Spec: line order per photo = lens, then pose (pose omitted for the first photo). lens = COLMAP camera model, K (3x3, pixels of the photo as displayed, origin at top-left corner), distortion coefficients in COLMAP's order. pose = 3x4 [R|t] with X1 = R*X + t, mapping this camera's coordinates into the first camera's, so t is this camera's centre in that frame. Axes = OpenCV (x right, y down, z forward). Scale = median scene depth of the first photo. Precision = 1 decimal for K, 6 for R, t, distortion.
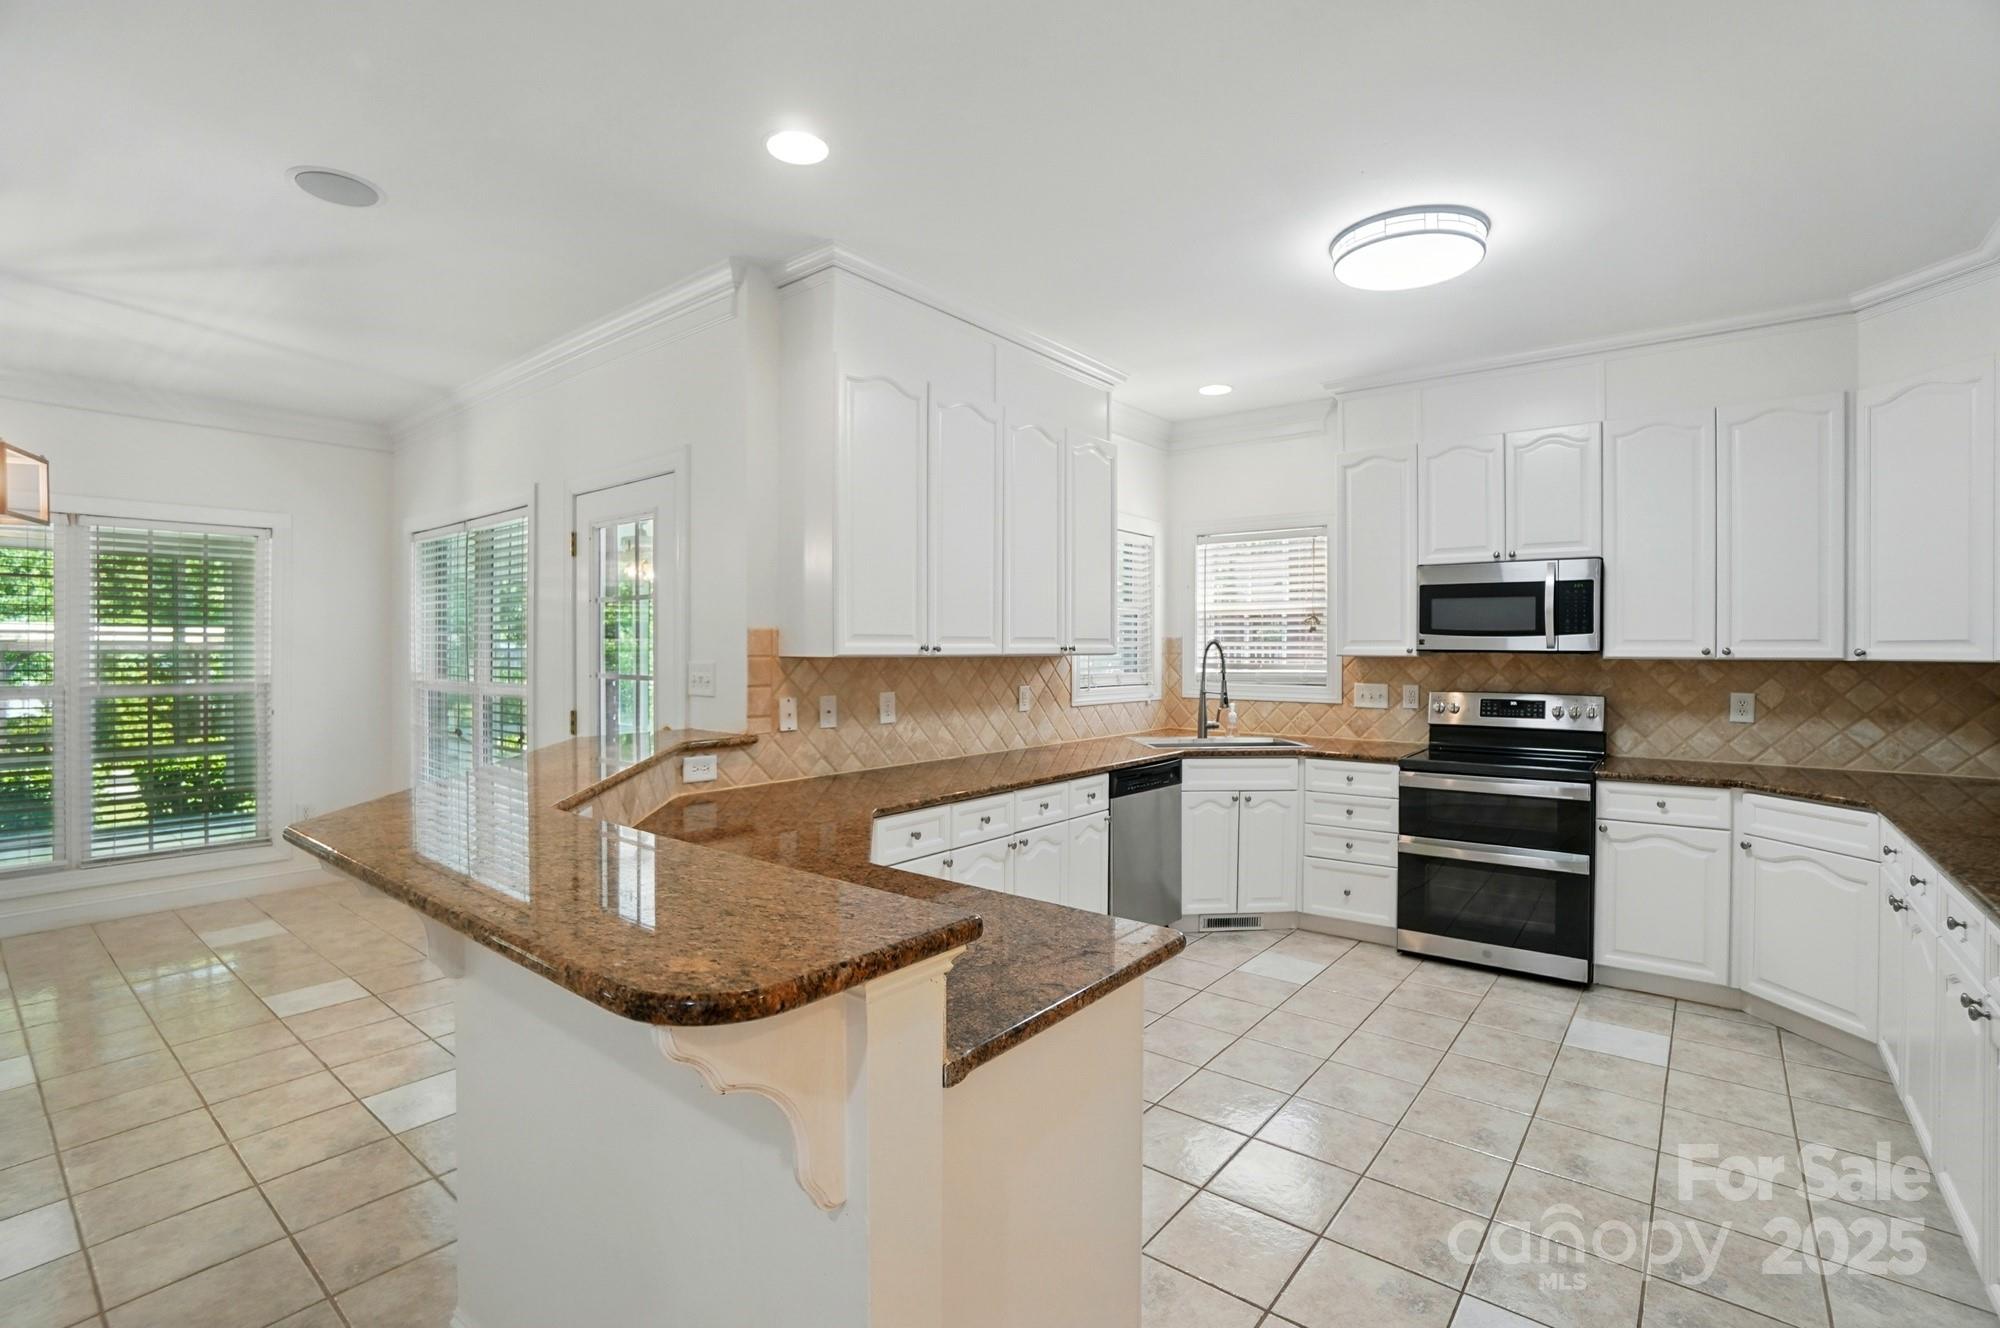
lens RADIAL K [[892.3, 0, 993.9], [0, 892.3, 644.1], [0, 0, 1]] dist [-0.051639, 0.019695]
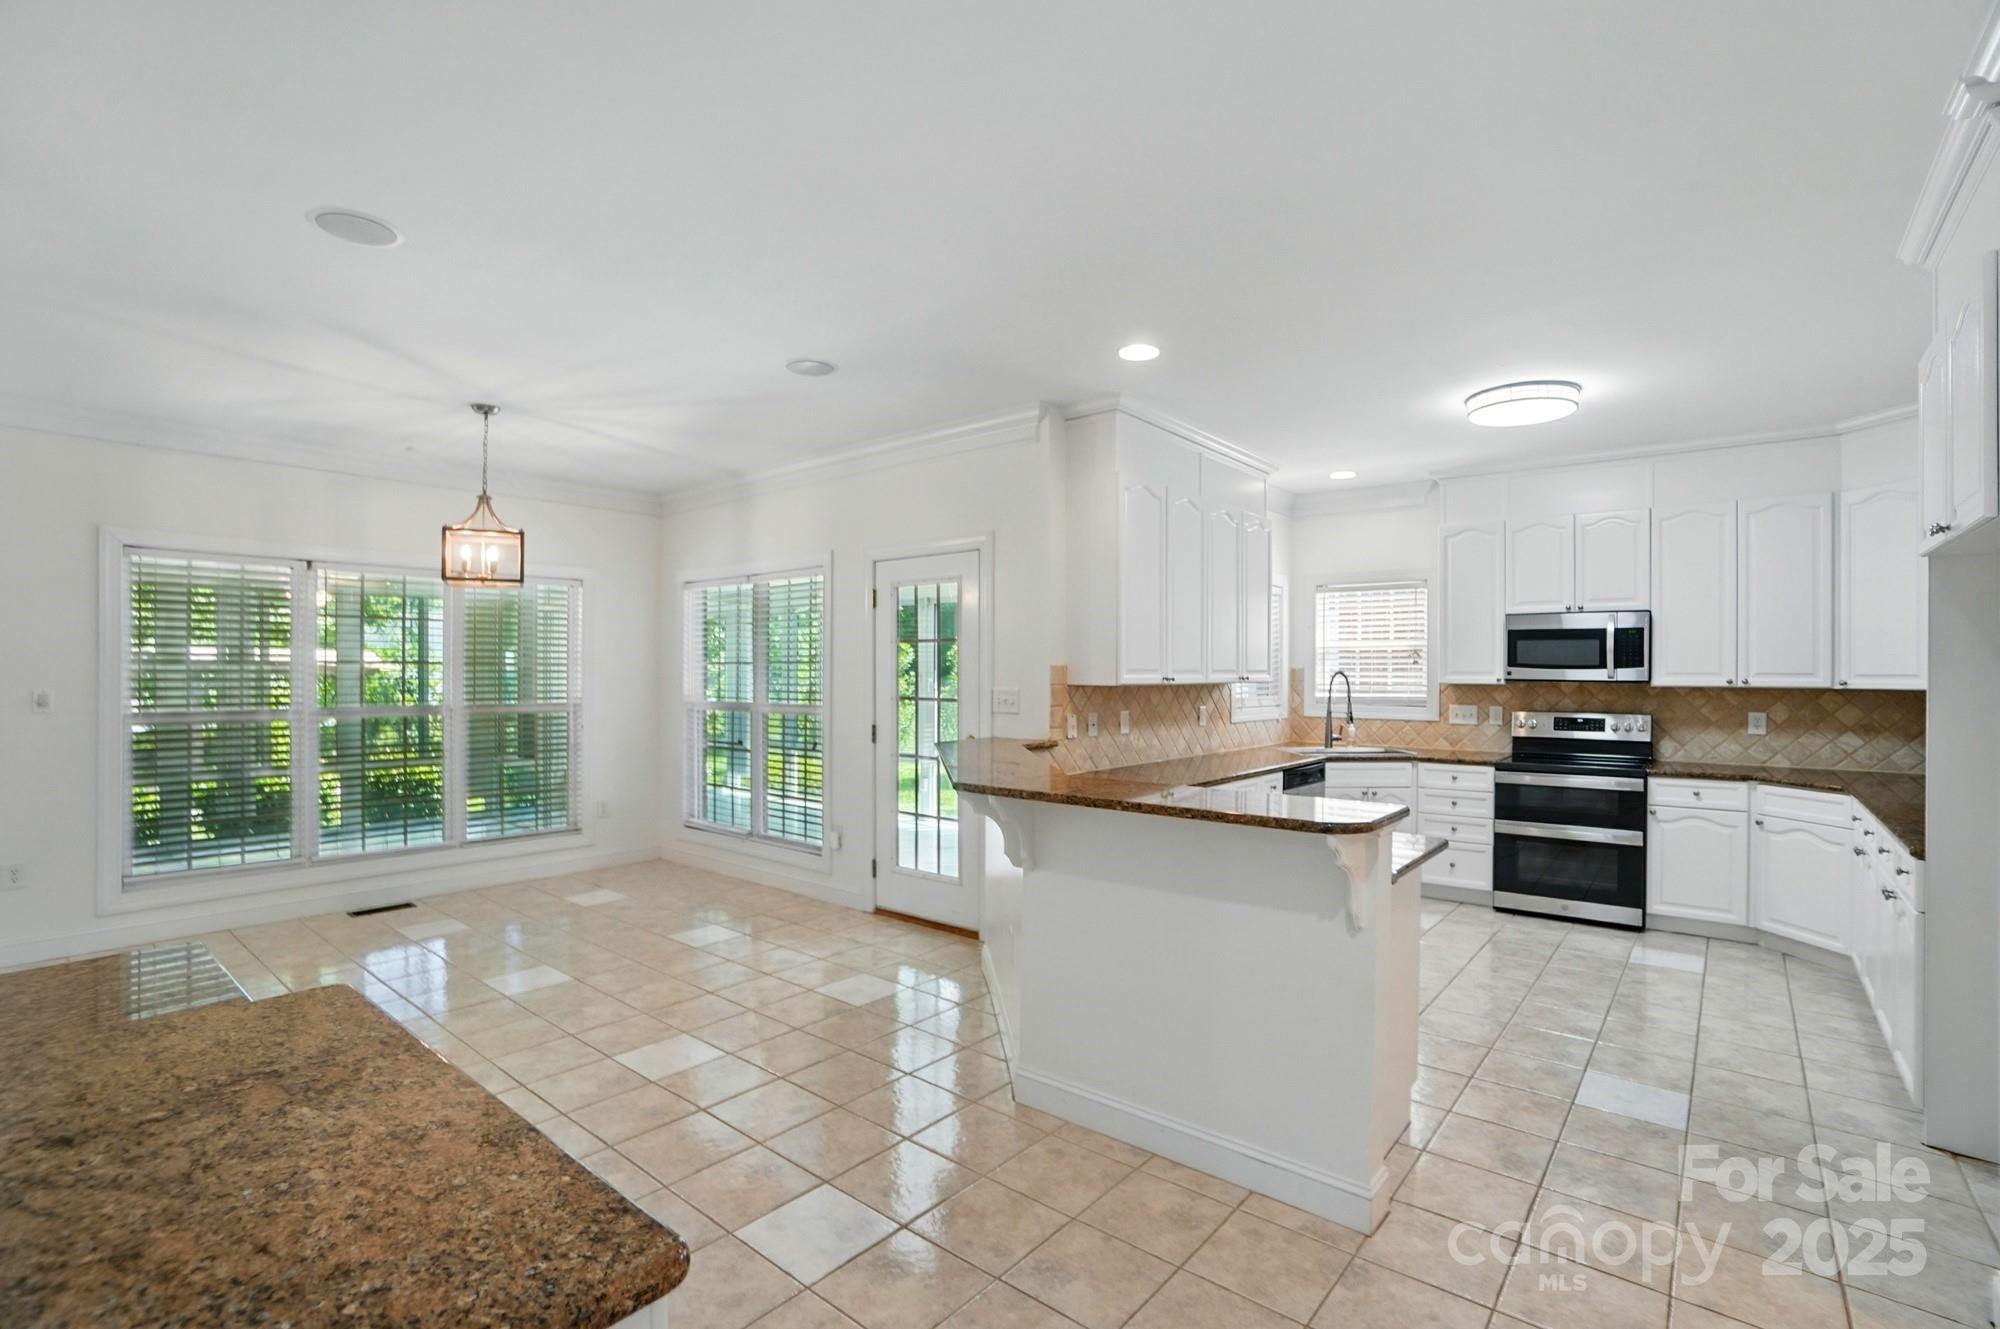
lens RADIAL K [[896.2, 0, 996.1], [0, 896.2, 664.7], [0, 0, 1]] dist [-0.049267, 0.020347]
pose [[0.999948, 0.001357, -0.010146, -0.282458], [-0.001382, 0.999996, -0.002464, -0.011618], [0.010143, 0.002478, 0.999945, -0.340743]]
